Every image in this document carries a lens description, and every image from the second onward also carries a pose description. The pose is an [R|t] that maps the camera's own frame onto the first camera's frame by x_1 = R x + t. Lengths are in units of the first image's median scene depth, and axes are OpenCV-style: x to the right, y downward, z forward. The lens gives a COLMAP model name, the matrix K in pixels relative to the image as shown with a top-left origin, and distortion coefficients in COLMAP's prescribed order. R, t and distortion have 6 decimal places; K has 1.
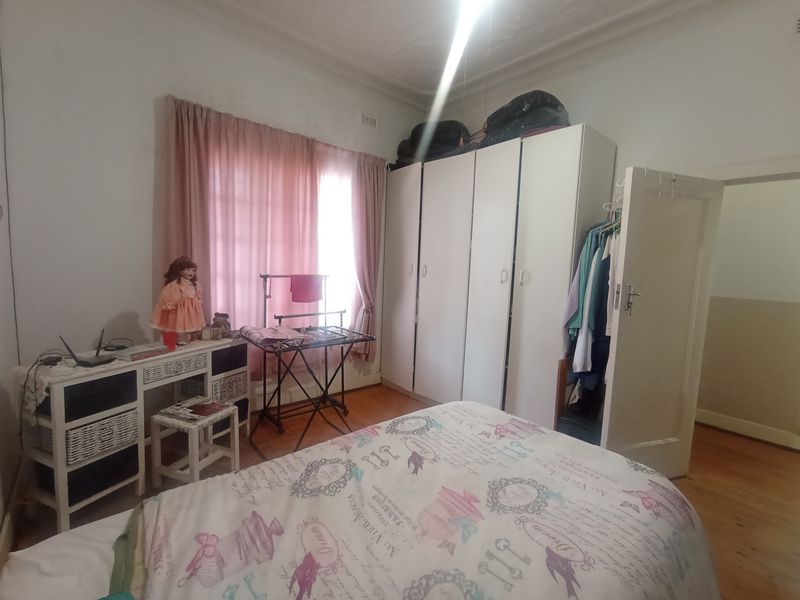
lens RADIAL K [[362.7, 0, 400.0], [0, 362.7, 300.0], [0, 0, 1]] dist [-0.032186, 0.028290]
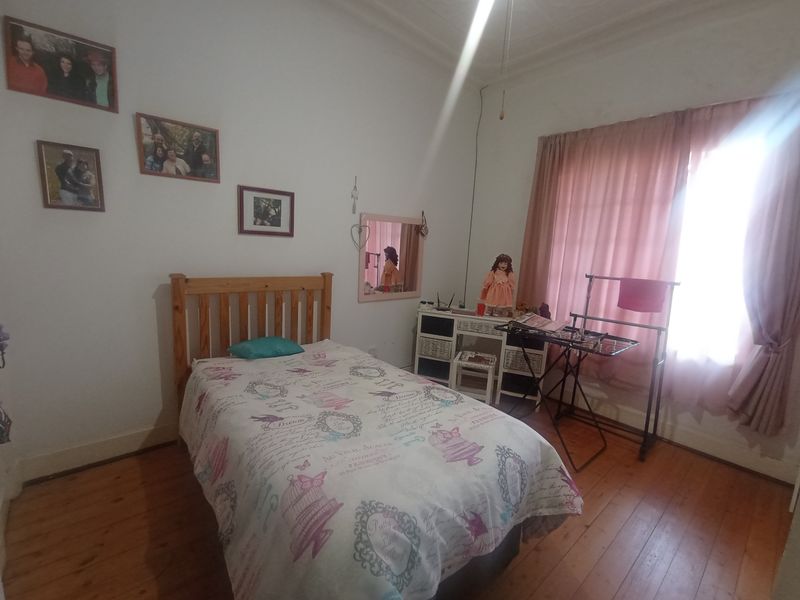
lens RADIAL K [[362.7, 0, 400.0], [0, 362.7, 300.0], [0, 0, 1]] dist [-0.032186, 0.028290]
pose [[0.007912, 0.105614, -0.994376, 0.804245], [-0.157357, 0.982149, 0.103063, -0.026439], [0.987510, 0.155657, 0.024390, 0.577773]]
